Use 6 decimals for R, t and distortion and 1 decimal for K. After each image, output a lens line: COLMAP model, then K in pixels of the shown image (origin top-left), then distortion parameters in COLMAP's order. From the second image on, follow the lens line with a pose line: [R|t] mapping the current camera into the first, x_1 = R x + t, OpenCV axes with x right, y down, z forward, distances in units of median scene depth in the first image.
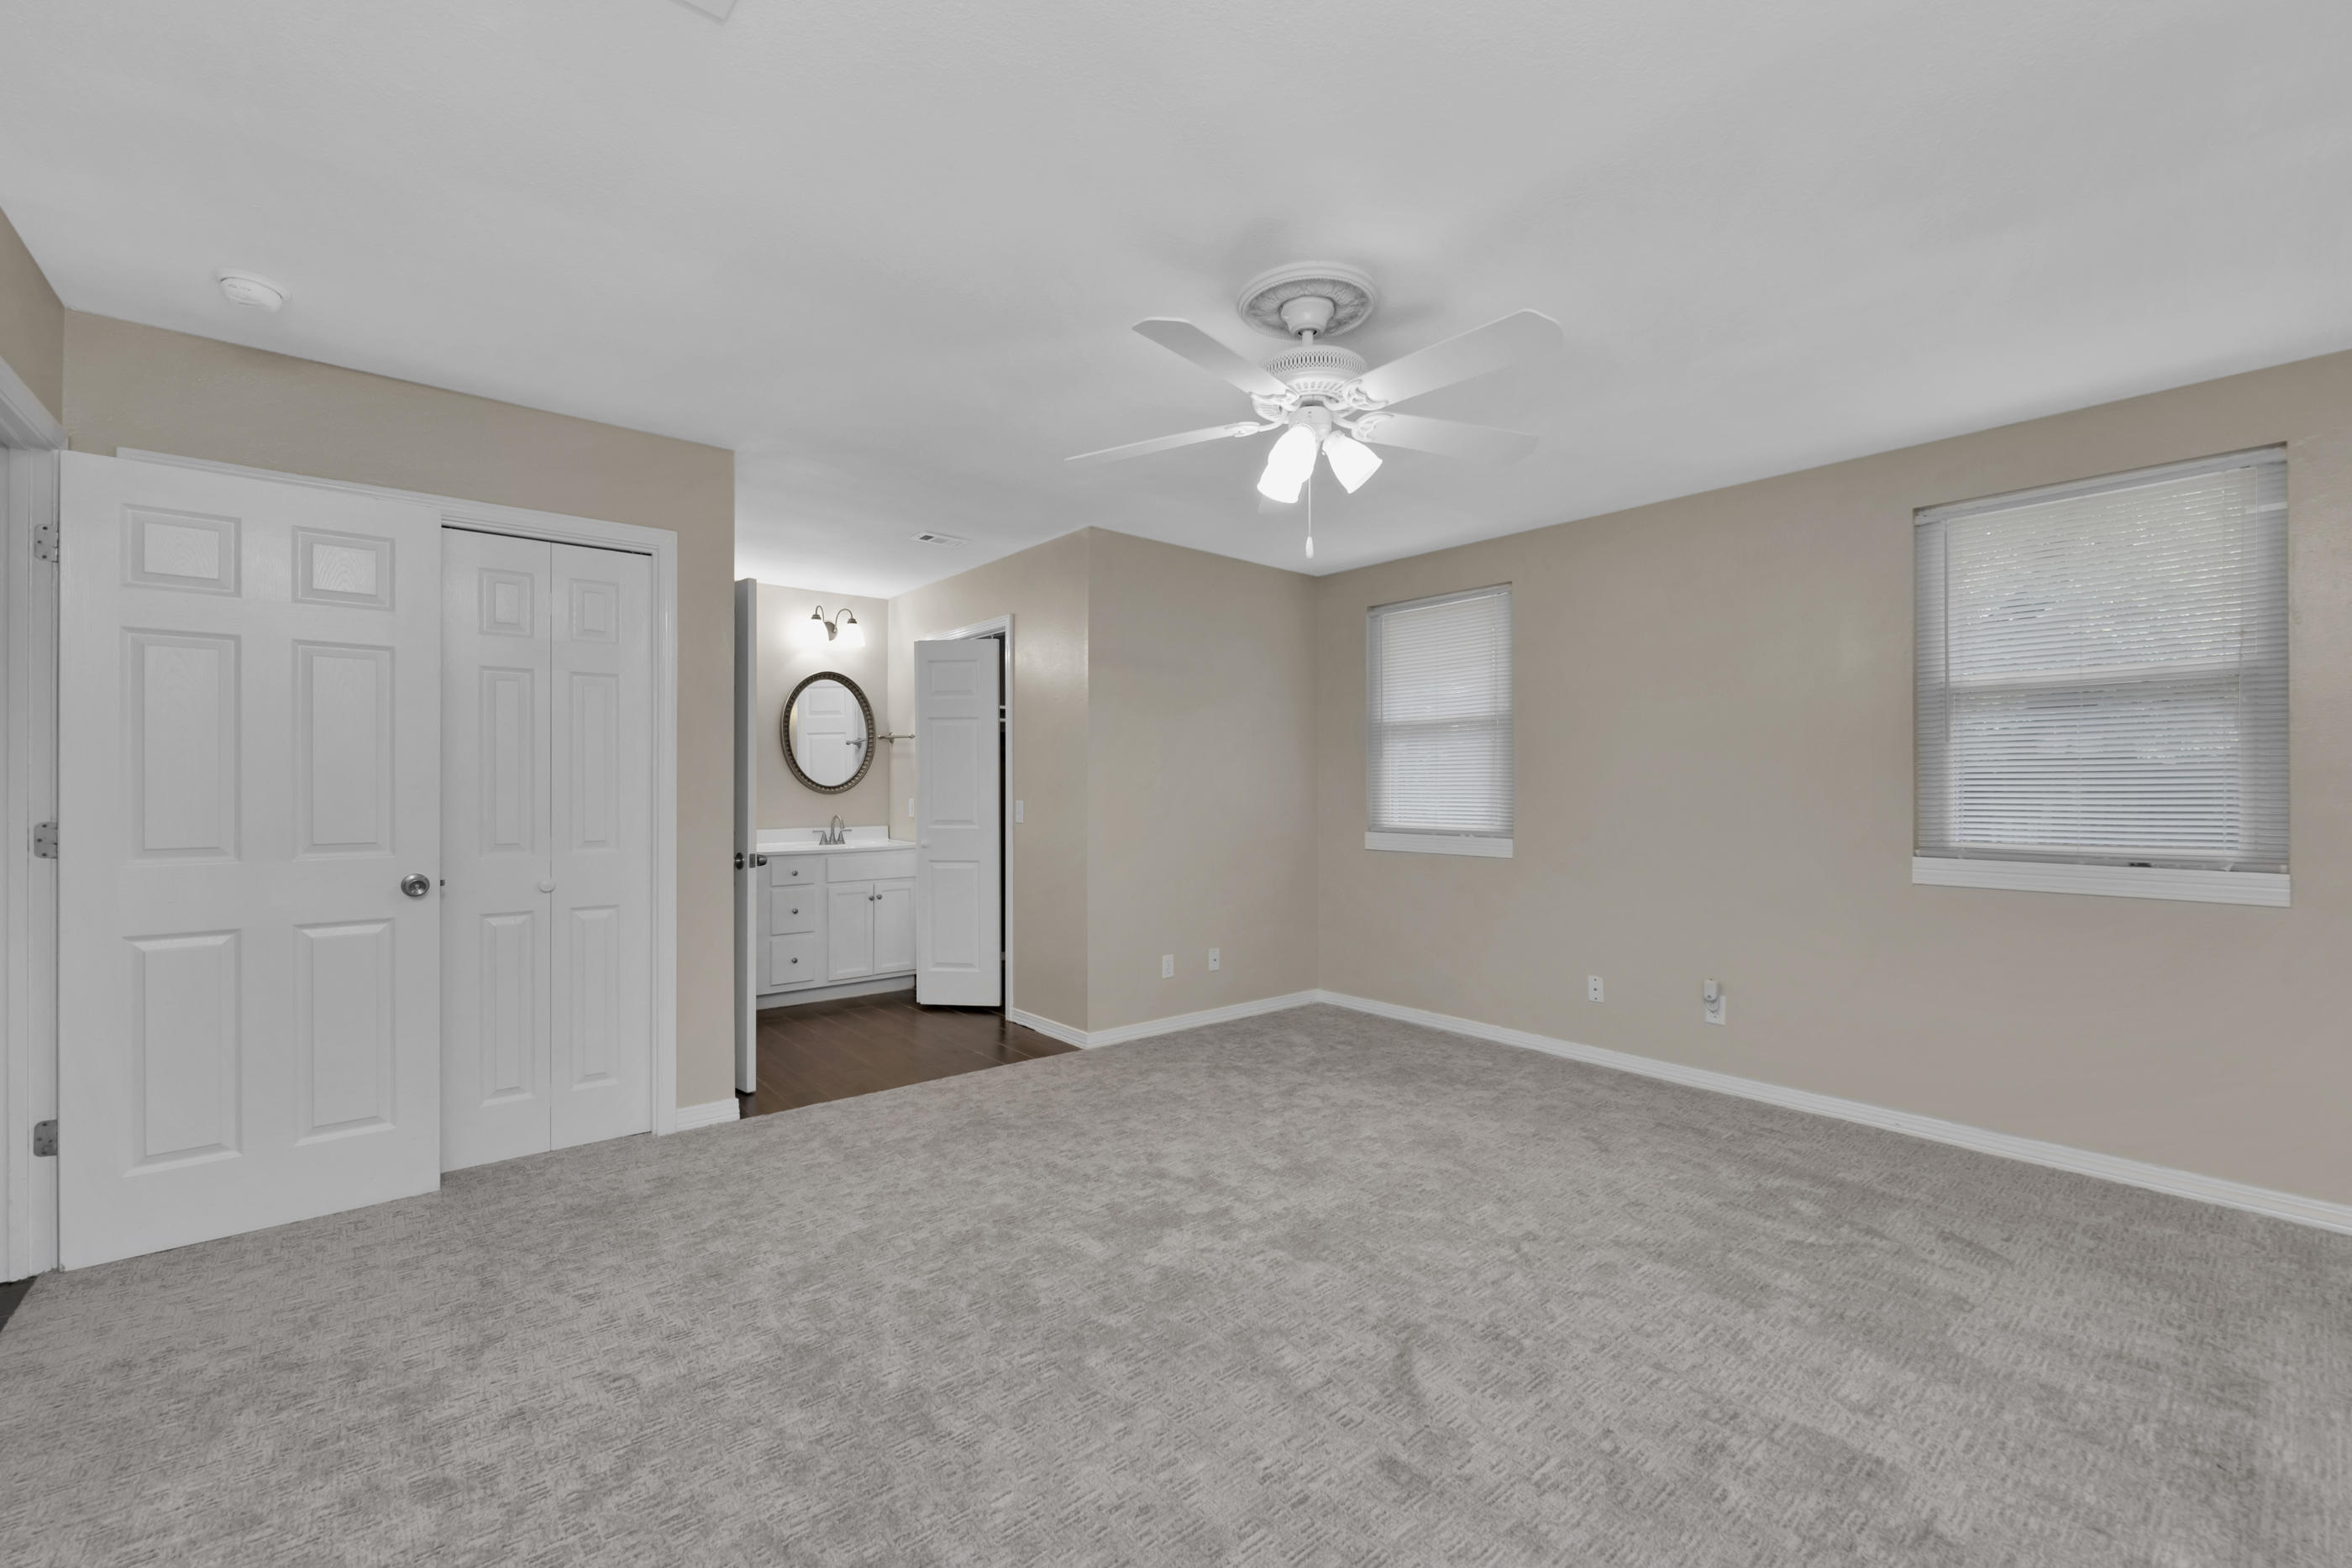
lens RADIAL K [[985.9, 0, 1190.0], [0, 985.9, 788.2], [0, 0, 1]] dist [0.001756, -0.005409]
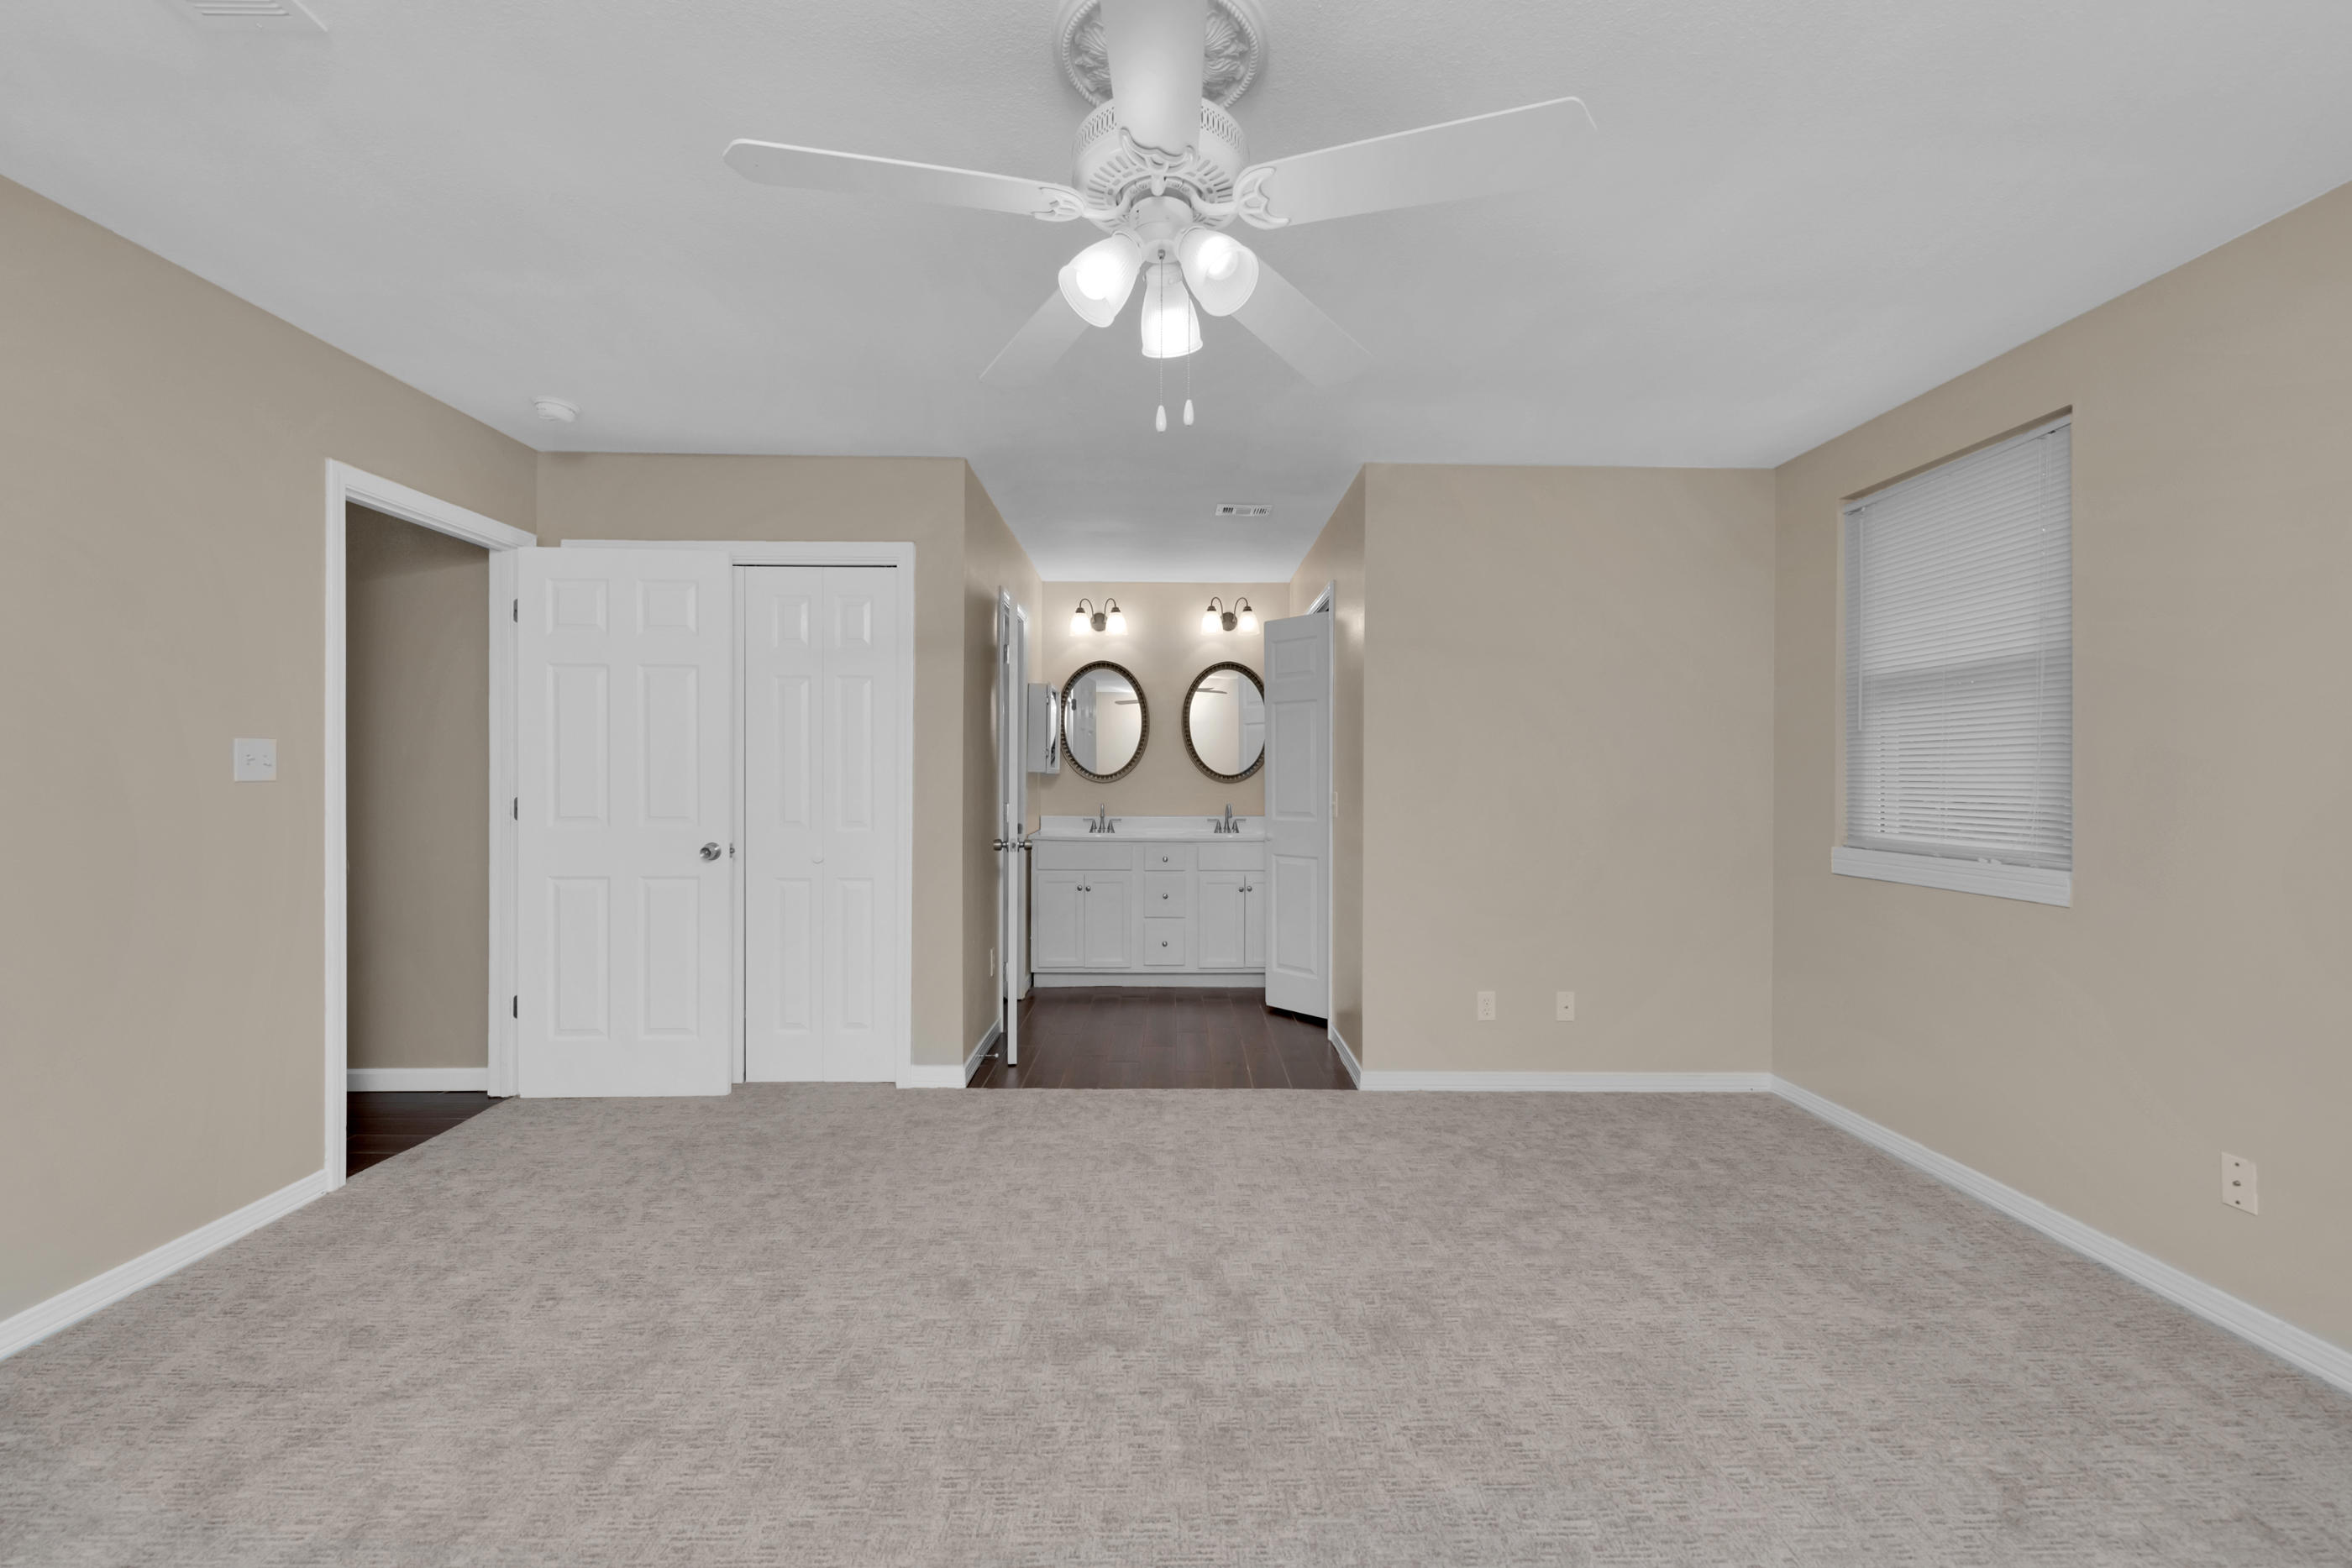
lens RADIAL K [[965.8, 0, 1182.4], [0, 965.8, 780.3], [0, 0, 1]] dist [0.000520, -0.004158]
pose [[0.766403, 0.004408, -0.642345, 0.343655], [-0.003826, 0.999990, 0.002297, 0.001544], [0.642349, 0.000697, 0.766412, 0.314101]]
